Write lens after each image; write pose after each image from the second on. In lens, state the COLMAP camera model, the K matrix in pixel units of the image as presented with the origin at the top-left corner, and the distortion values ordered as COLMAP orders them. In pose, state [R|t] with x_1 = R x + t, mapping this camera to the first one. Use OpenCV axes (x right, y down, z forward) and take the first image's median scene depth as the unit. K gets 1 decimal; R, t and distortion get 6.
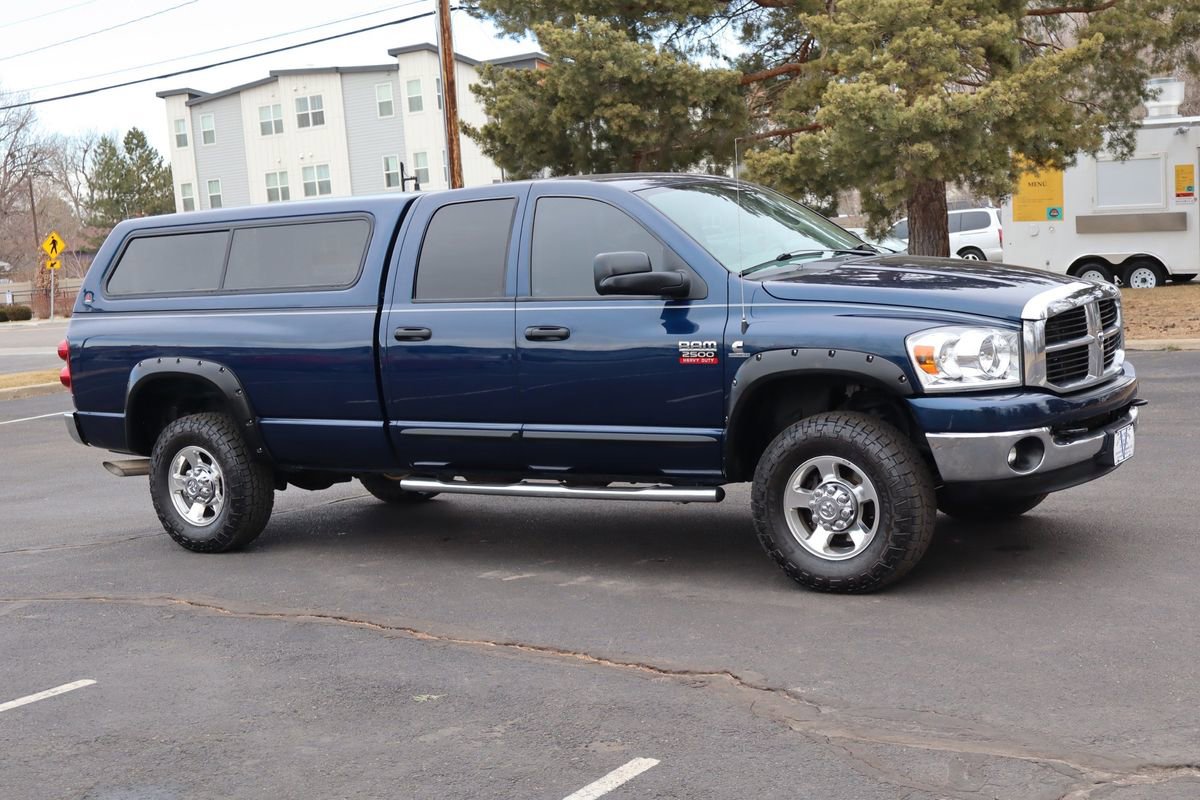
lens RADIAL K [[1637.7, 0, 600.0], [0, 1637.7, 400.0], [0, 0, 1]] dist [0.018795, 0.013019]
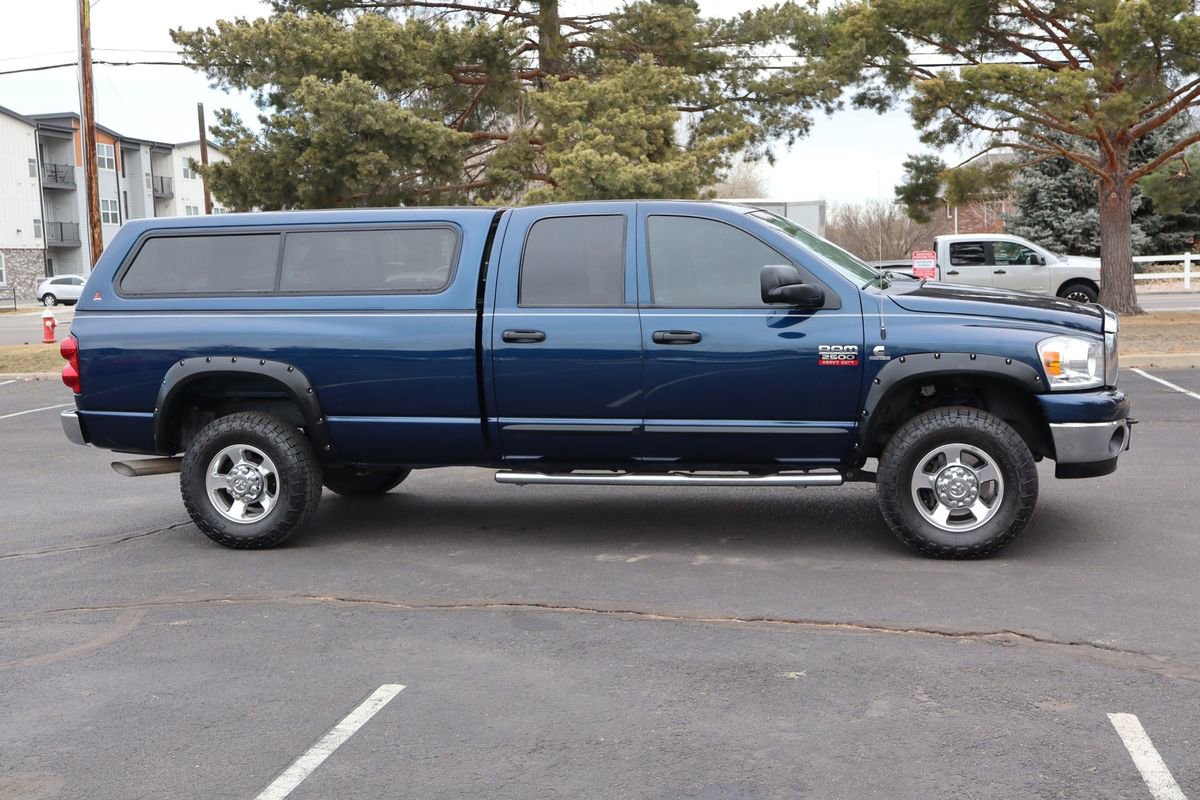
lens RADIAL K [[1276.1, 0, 600.0], [0, 1276.1, 400.0], [0, 0, 1]] dist [0.008790, -0.008504]
pose [[0.923550, 0.002362, 0.383471, -0.408615], [0.001332, 0.999955, -0.009366, 0.009676], [-0.383476, 0.009161, 0.923505, 0.220189]]
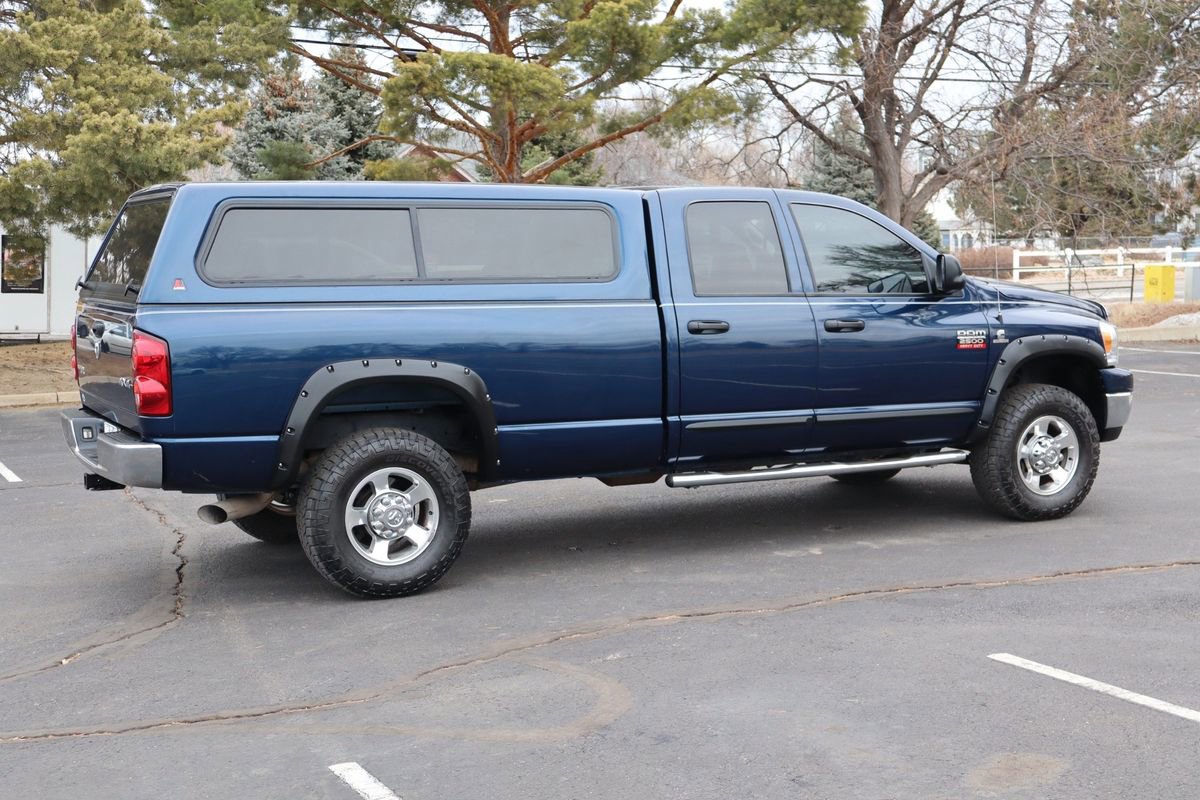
lens RADIAL K [[1583.9, 0, 600.0], [0, 1583.9, 400.0], [0, 0, 1]] dist [0.002639, 0.001404]
pose [[0.489267, -0.018267, 0.871943, -1.047332], [0.064800, 0.997779, -0.015458, 0.015815], [-0.869723, 0.064065, 0.489364, 0.615417]]
